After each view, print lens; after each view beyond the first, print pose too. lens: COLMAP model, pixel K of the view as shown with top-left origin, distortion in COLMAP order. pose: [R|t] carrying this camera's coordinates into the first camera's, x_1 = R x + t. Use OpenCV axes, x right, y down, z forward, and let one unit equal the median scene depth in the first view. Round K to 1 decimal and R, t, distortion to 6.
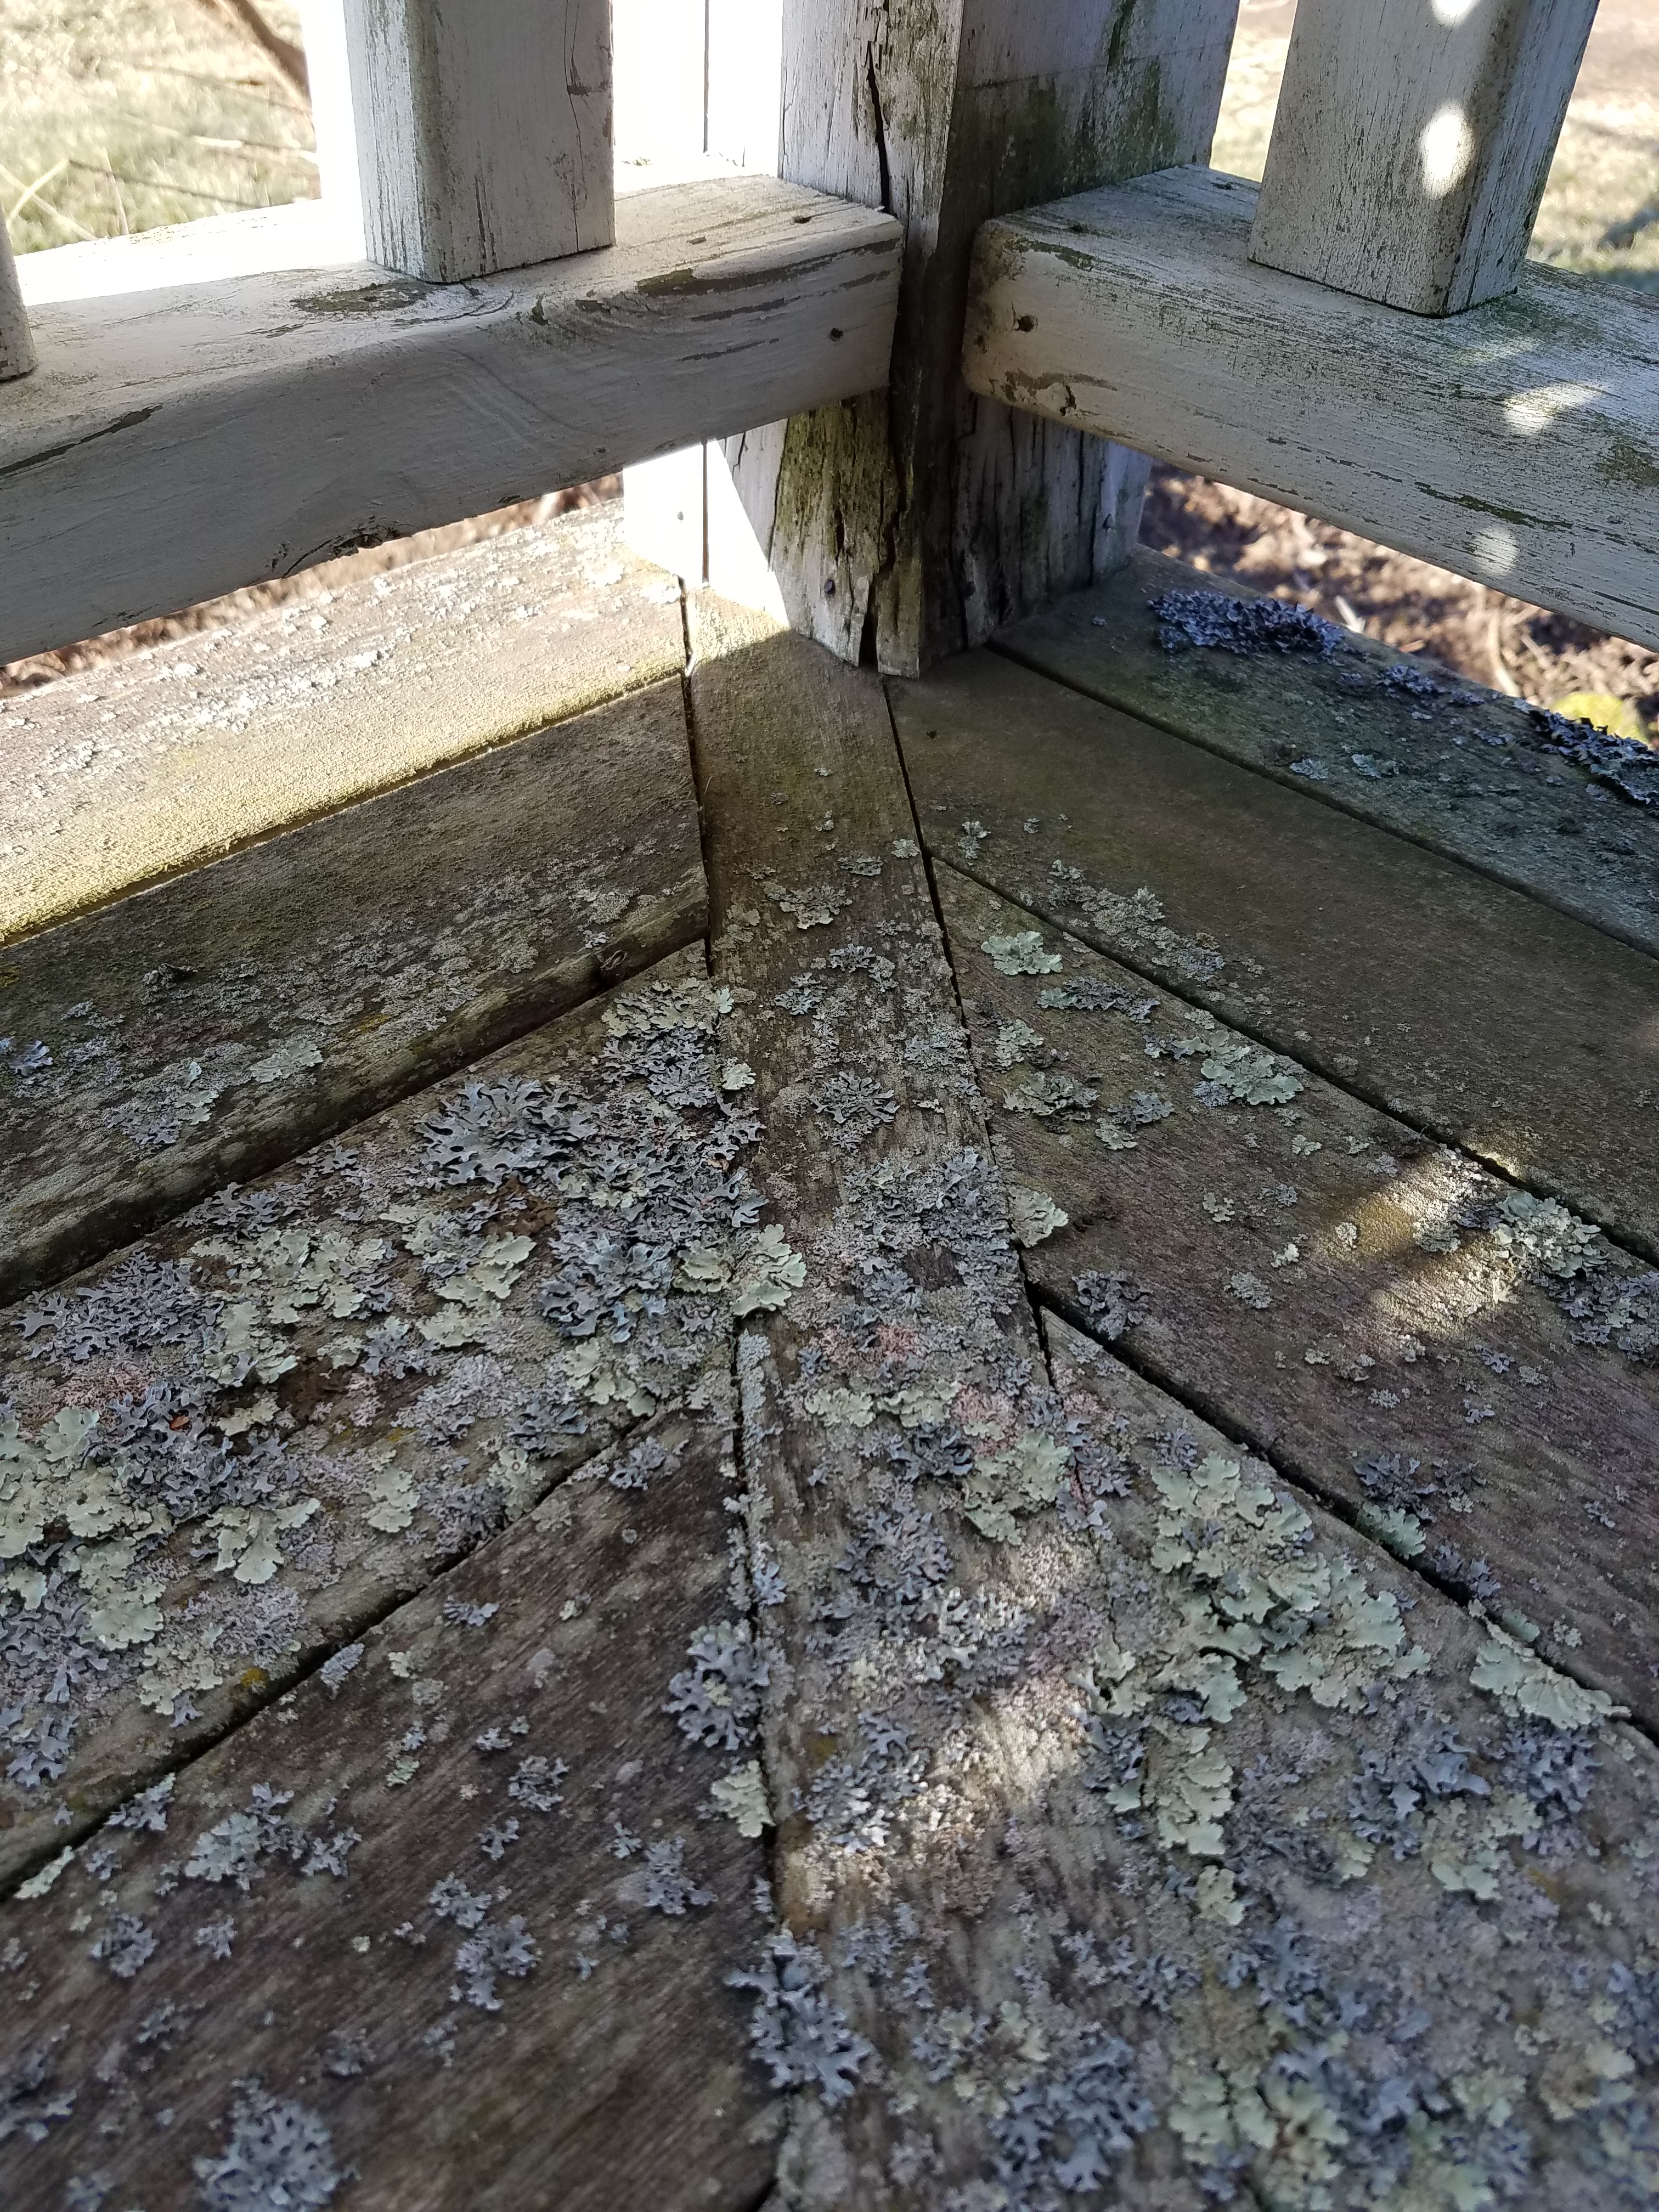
lens RADIAL K [[1741.4, 0, 826.1], [0, 1741.4, 1115.1], [0, 0, 1]] dist [0.136378, -0.187139]
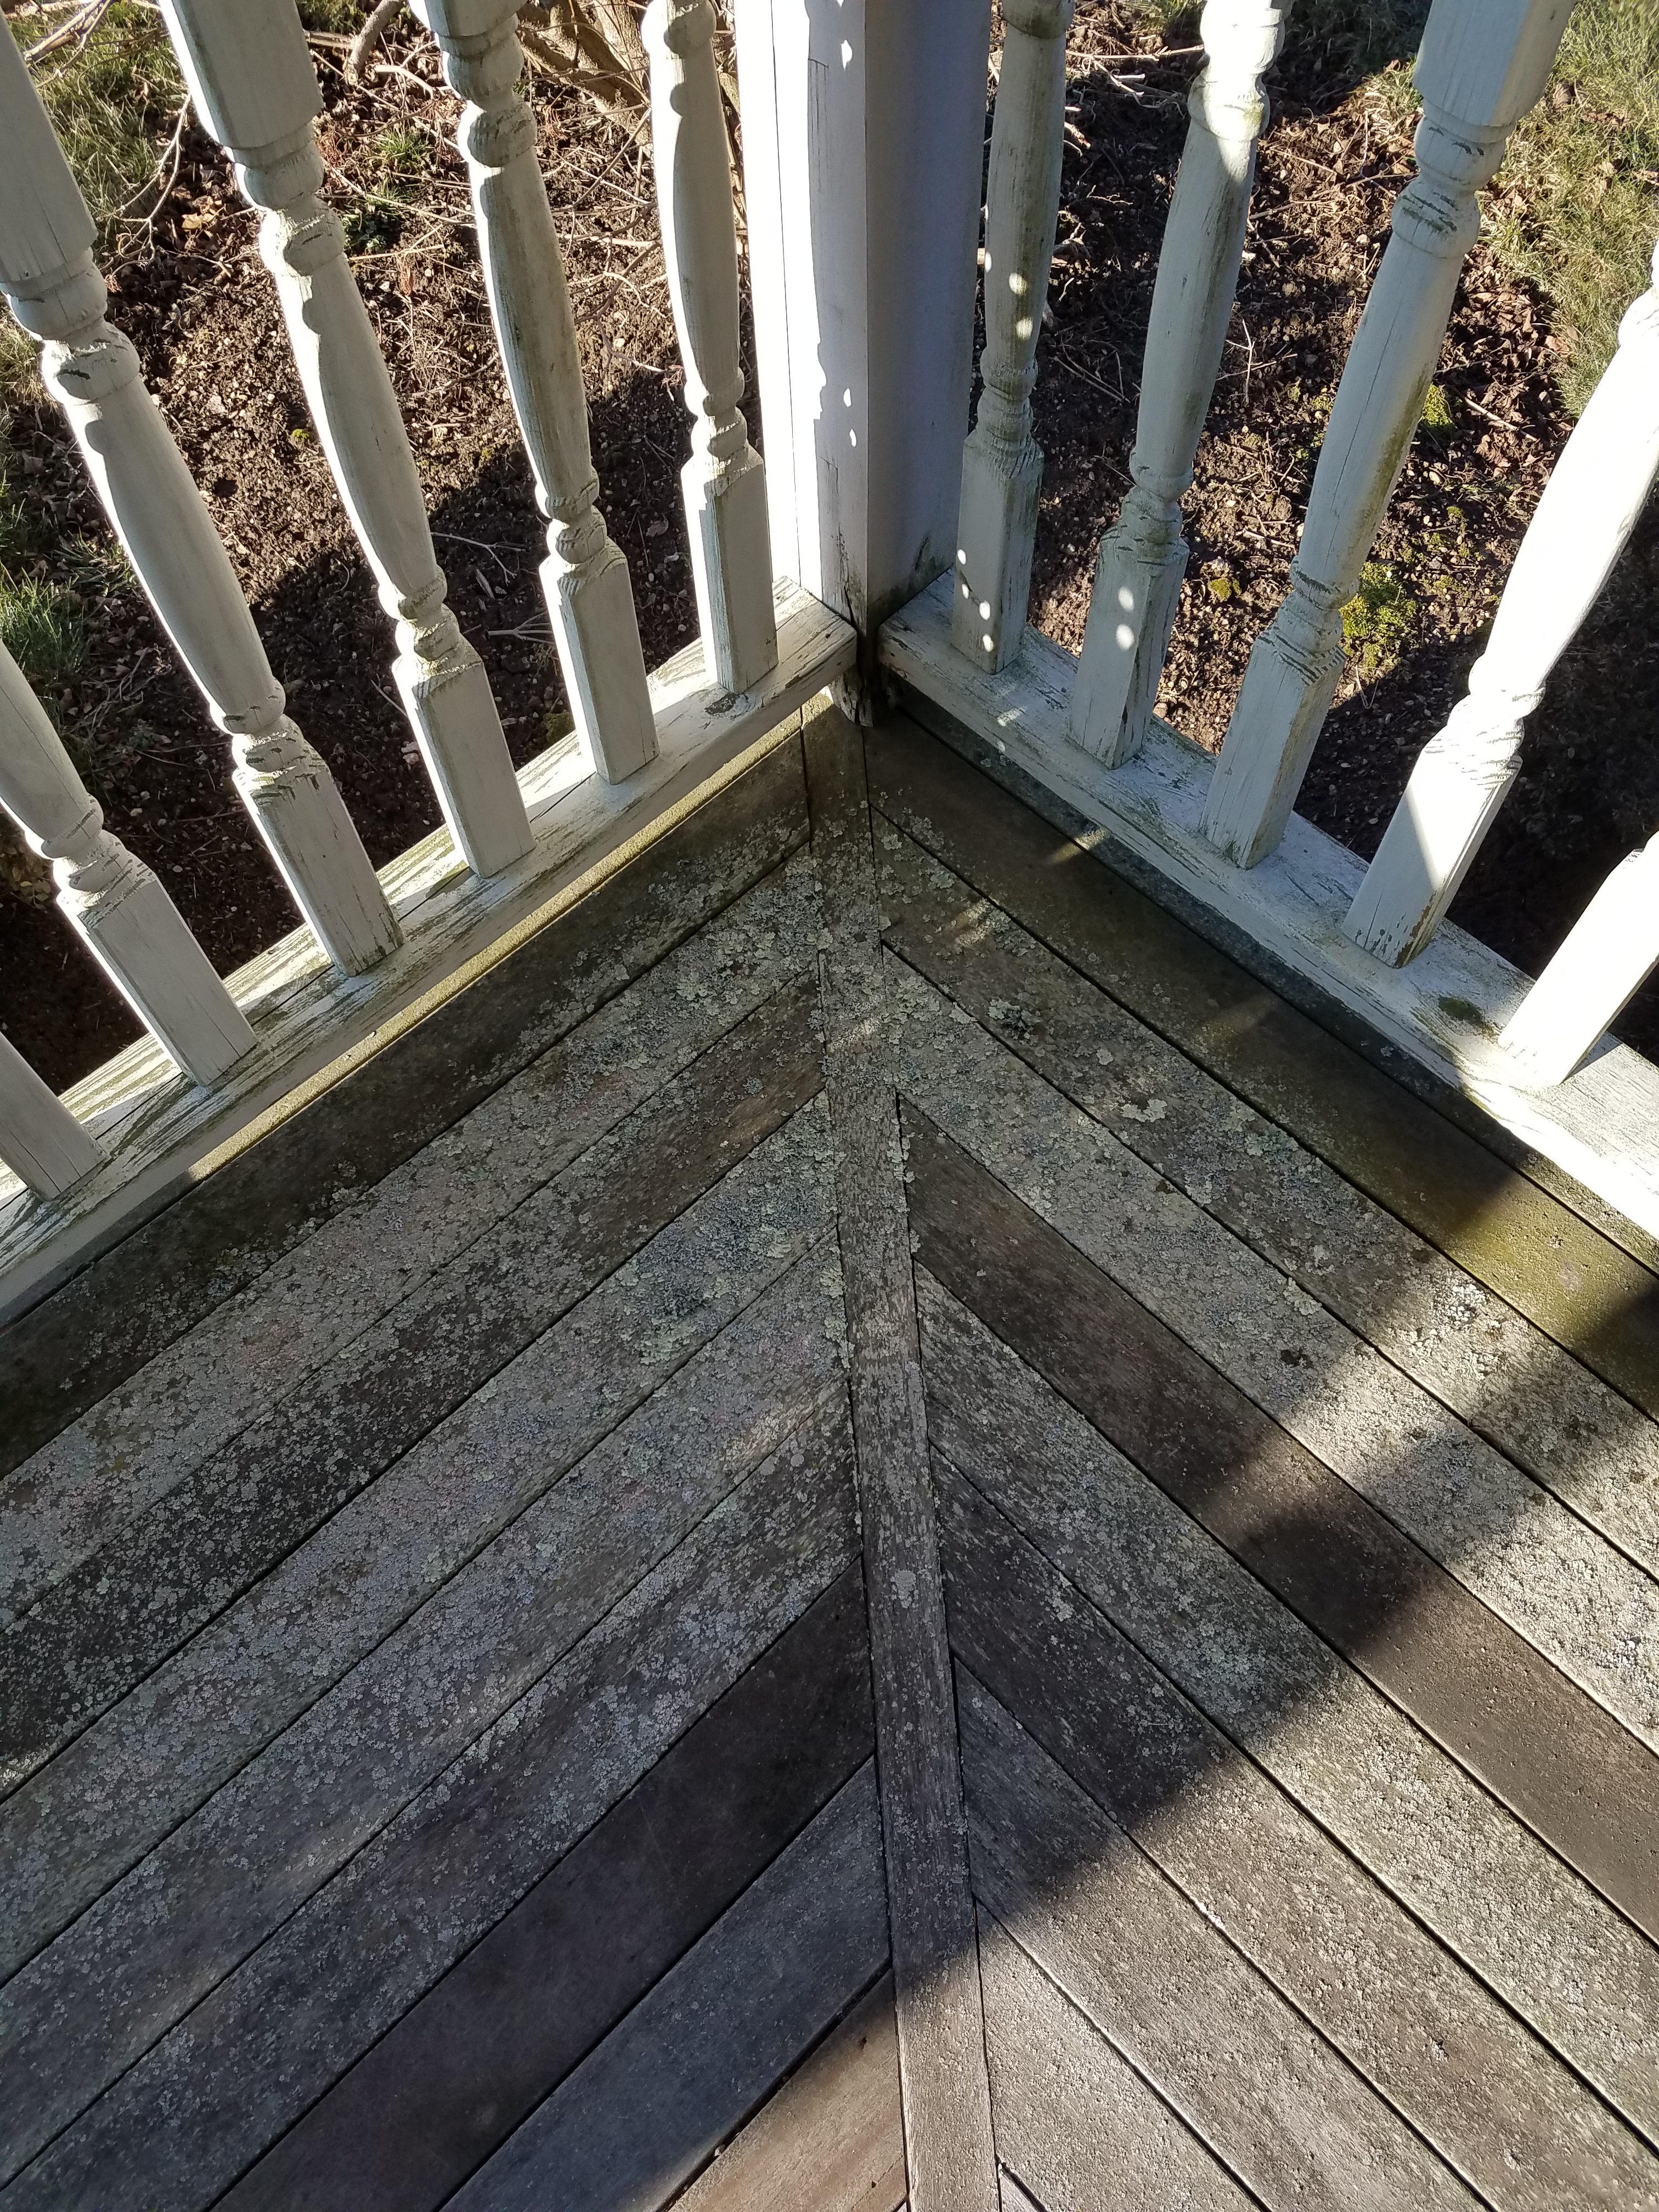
lens RADIAL K [[1741.4, 0, 841.3], [0, 1741.4, 1107.5], [0, 0, 1]] dist [0.136378, -0.187139]
pose [[0.996547, -0.016797, -0.081313, 0.384737], [0.042463, 0.944670, 0.325263, -1.007852], [0.071350, -0.327593, 0.942121, -3.575104]]
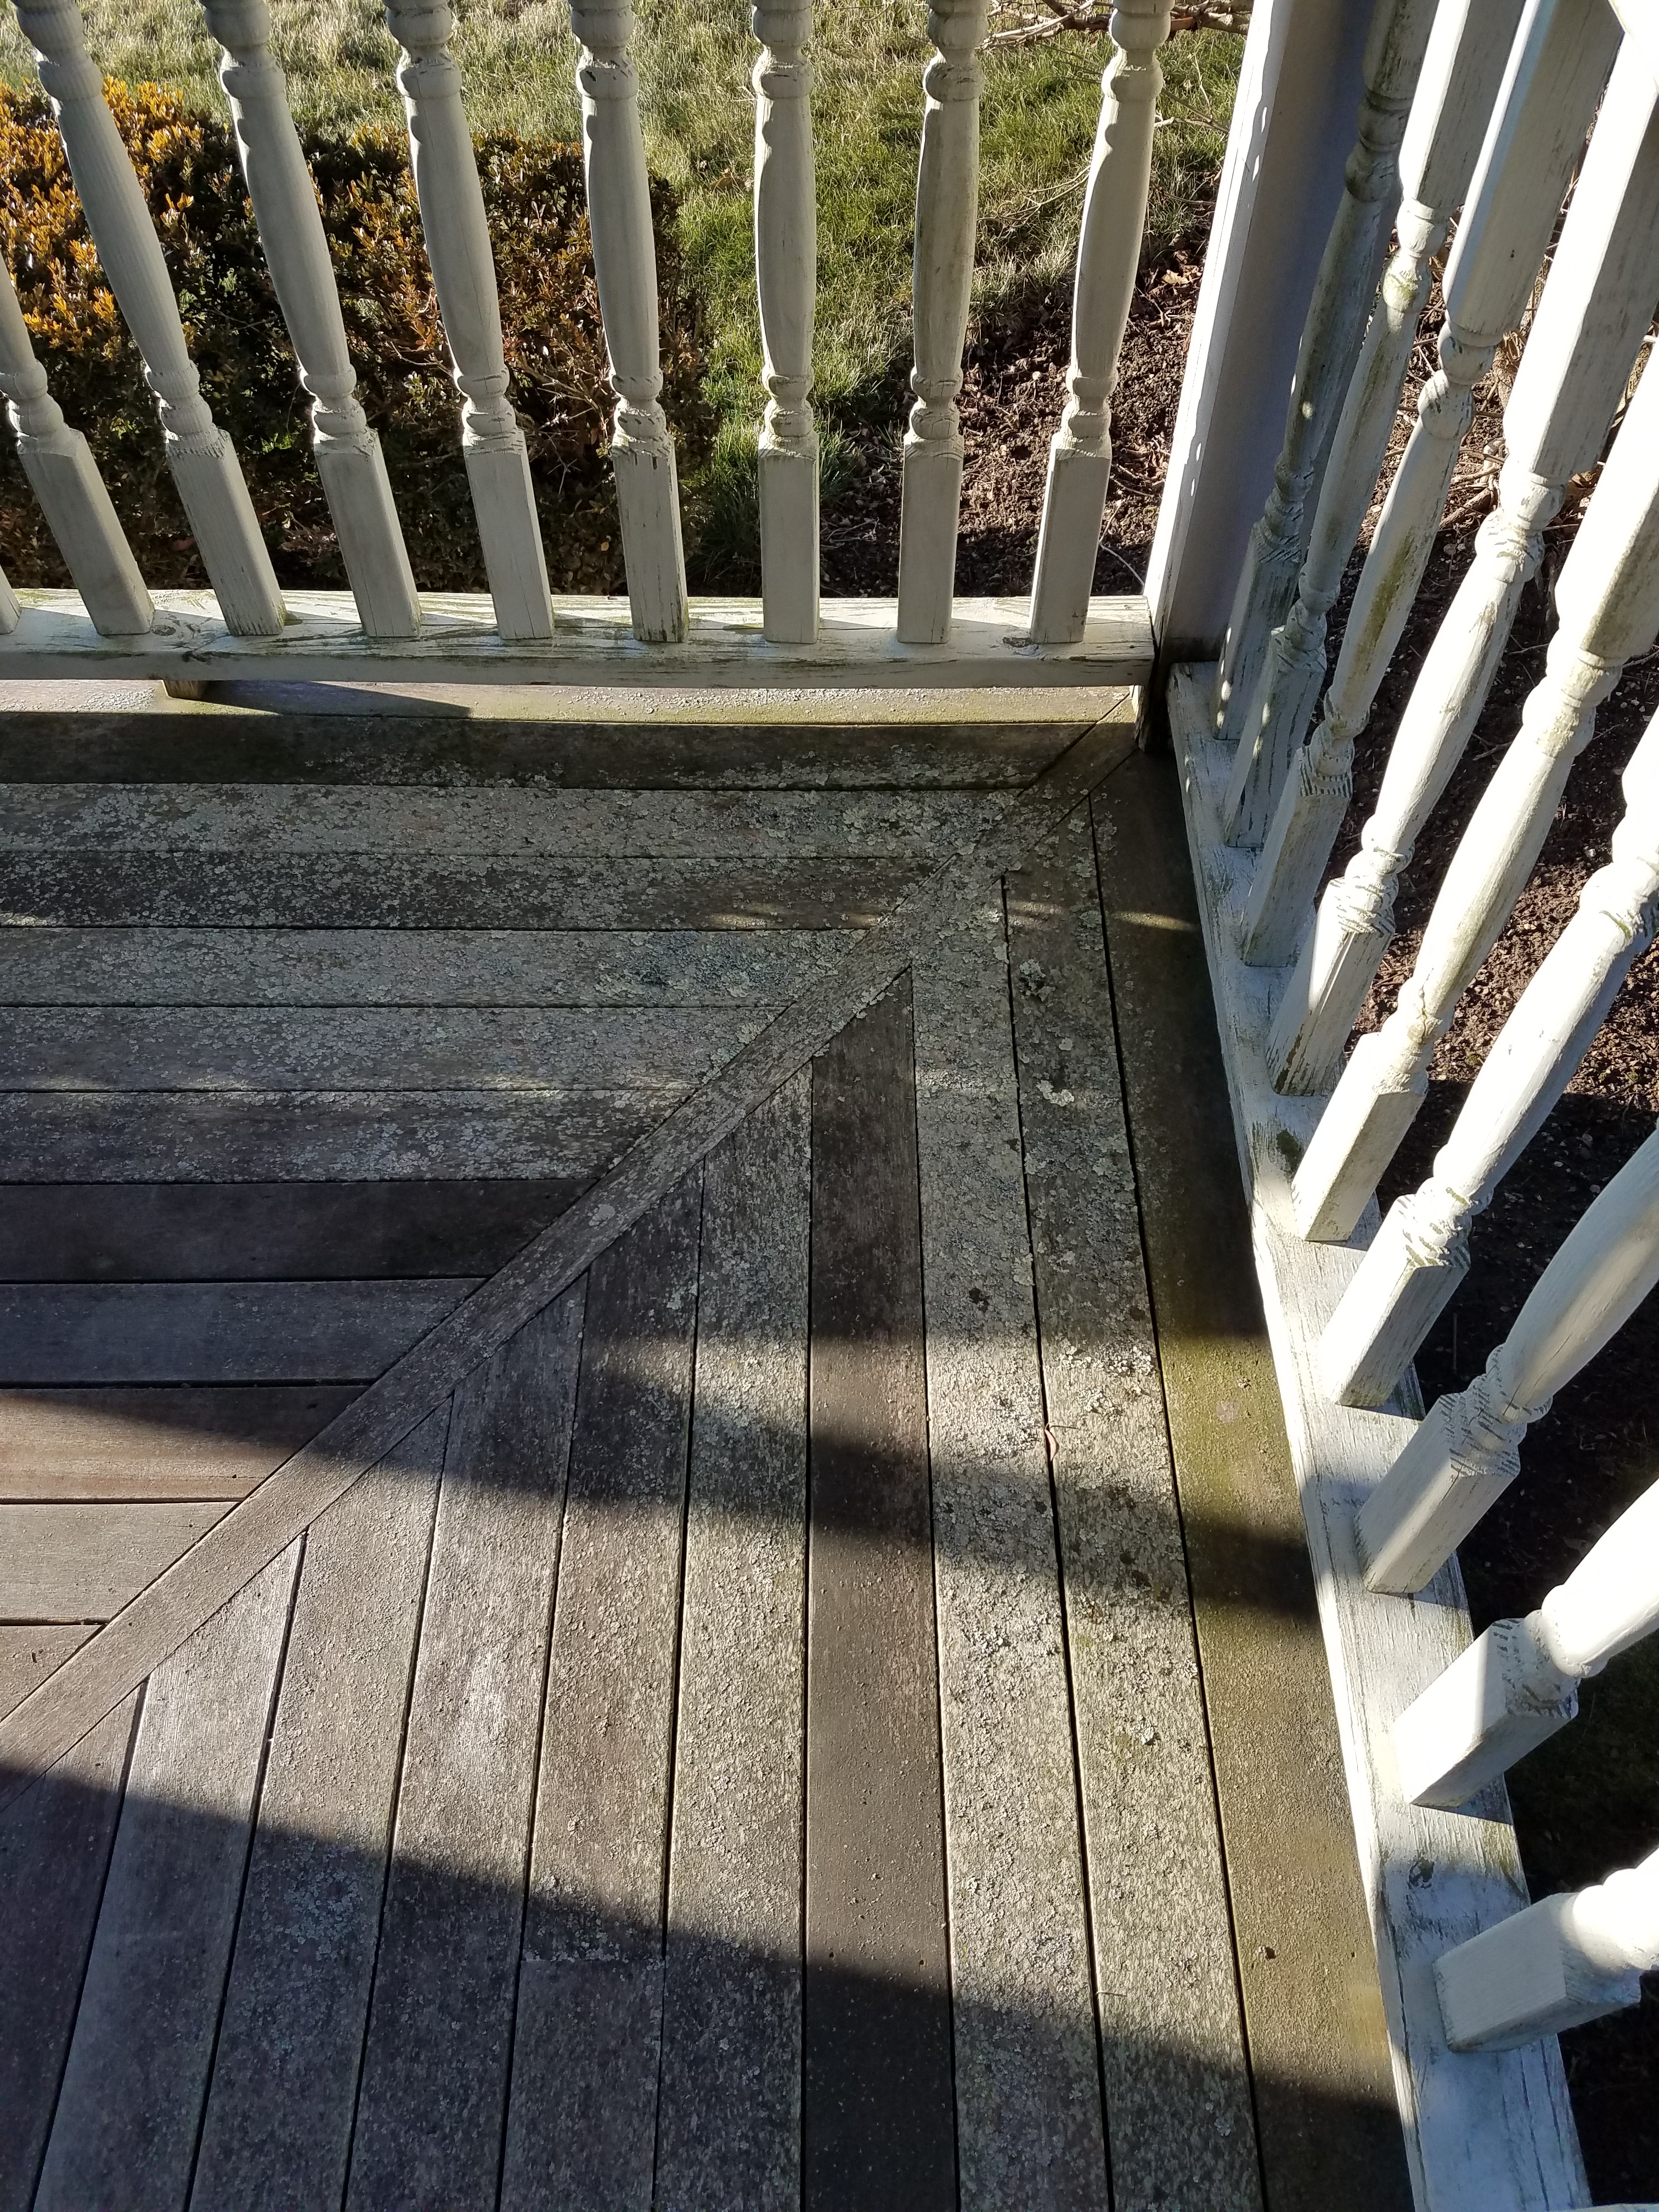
lens RADIAL K [[1741.4, 0, 842.6], [0, 1741.4, 1085.6], [0, 0, 1]] dist [0.136378, -0.187139]
pose [[0.706423, 0.552772, -0.442051, 2.578987], [-0.456924, 0.833135, 0.311619, -0.832280], [0.540543, -0.018151, 0.841121, -3.917644]]
